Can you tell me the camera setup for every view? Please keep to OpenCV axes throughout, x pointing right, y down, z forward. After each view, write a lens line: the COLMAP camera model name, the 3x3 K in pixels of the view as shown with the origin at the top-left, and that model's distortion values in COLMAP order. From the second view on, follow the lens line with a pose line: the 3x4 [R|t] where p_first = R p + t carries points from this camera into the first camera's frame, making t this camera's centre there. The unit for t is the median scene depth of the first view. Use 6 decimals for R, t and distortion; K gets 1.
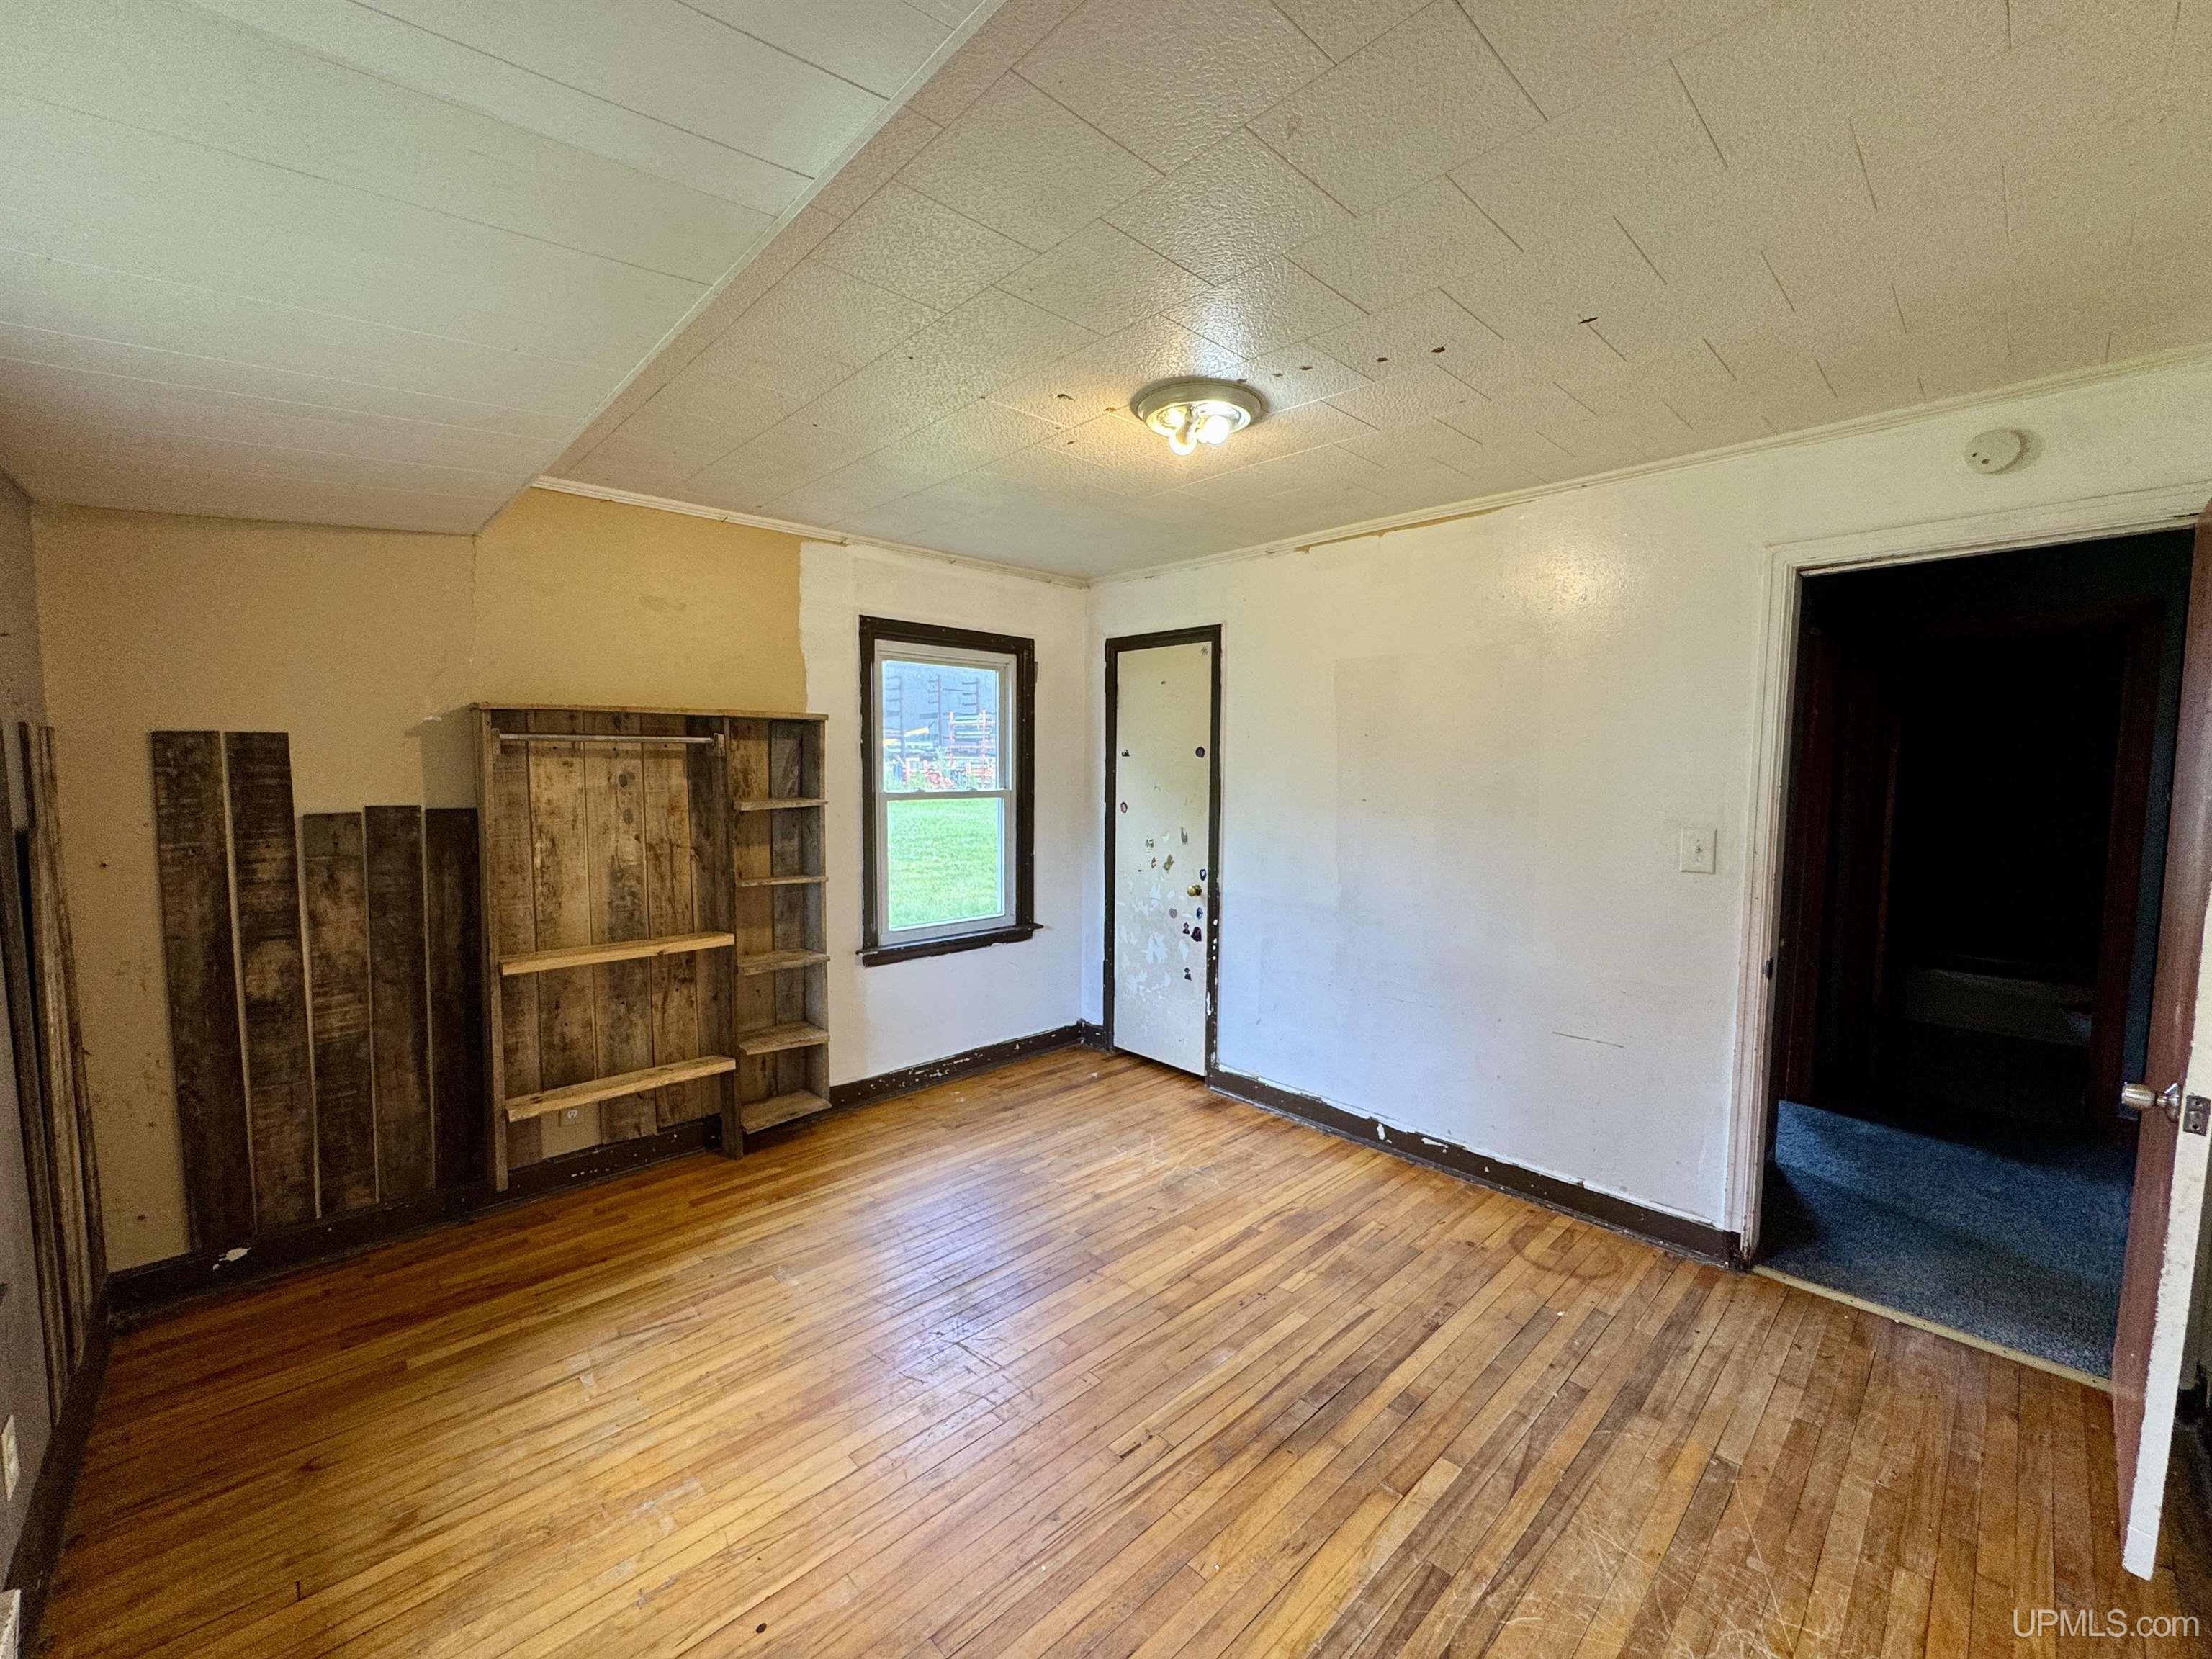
lens RADIAL K [[886.0, 0, 1106.0], [0, 886.0, 829.5], [0, 0, 1]] dist [-0.004440, 0.000446]
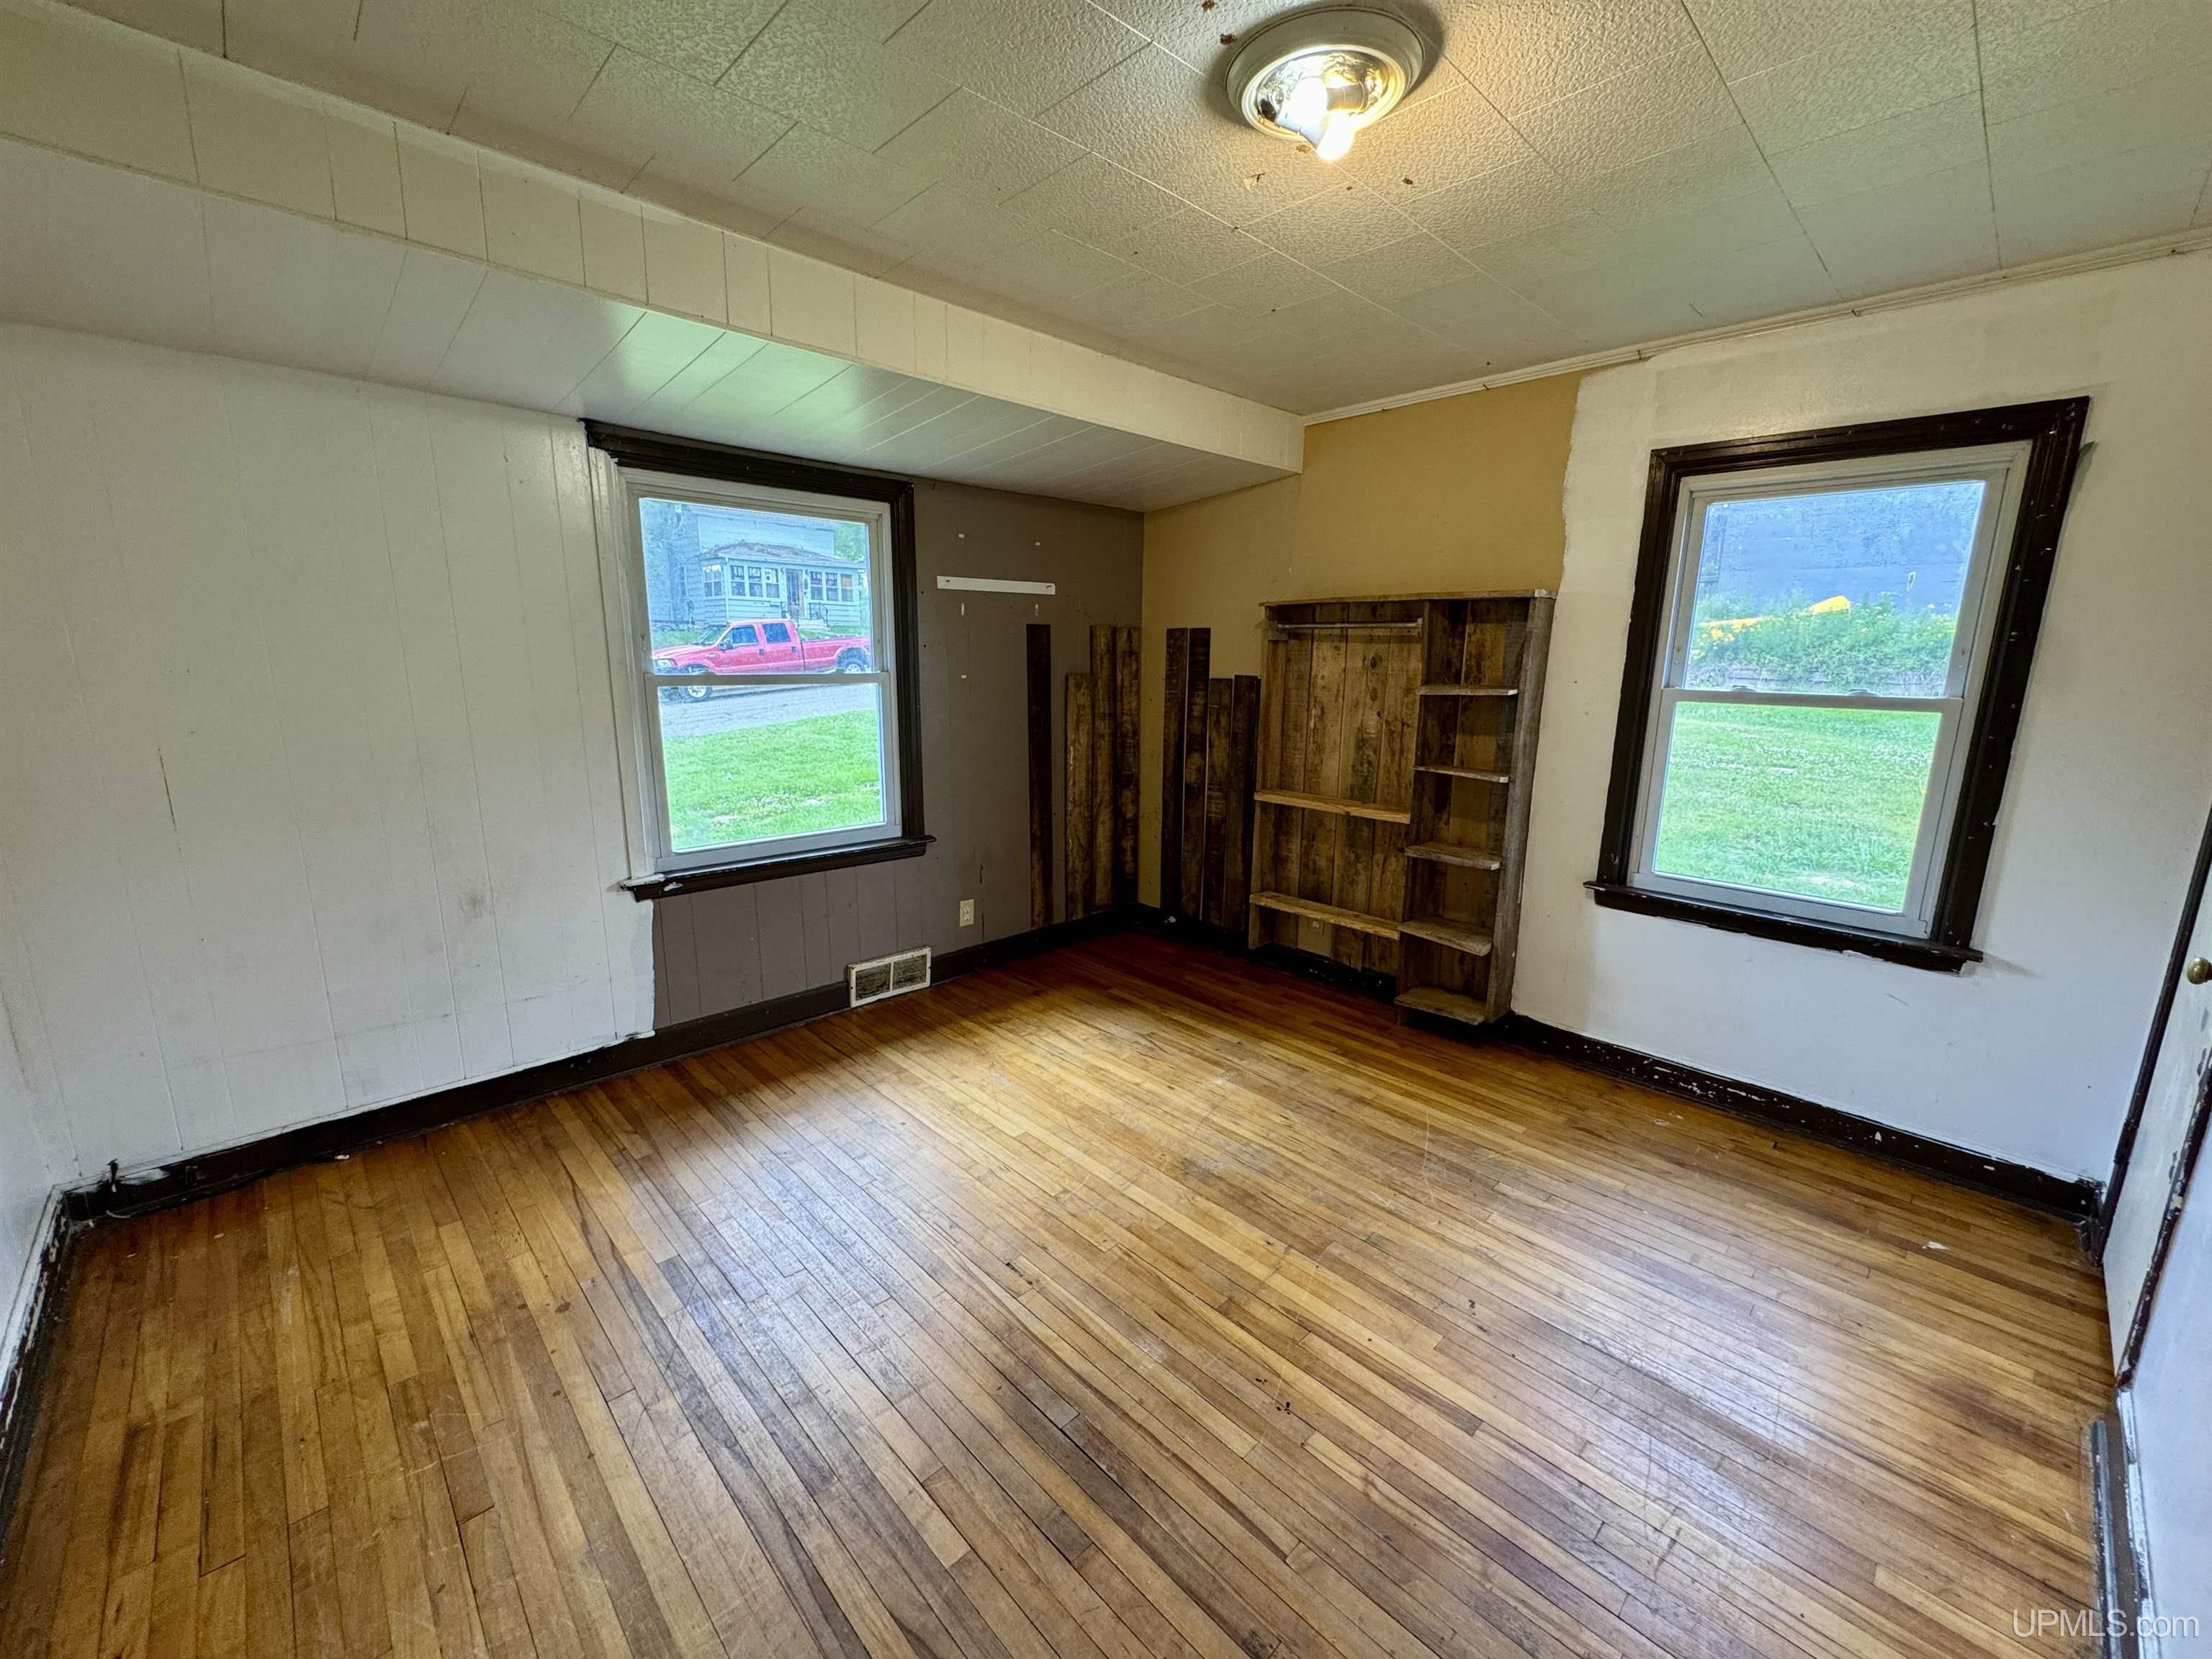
lens RADIAL K [[886.0, 0, 1106.0], [0, 886.0, 829.5], [0, 0, 1]] dist [-0.004440, 0.000446]
pose [[0.002495, 0.194032, -0.980992, 0.637375], [-0.086795, 0.977335, 0.193088, -0.036203], [0.996223, 0.084664, 0.019280, 0.662475]]
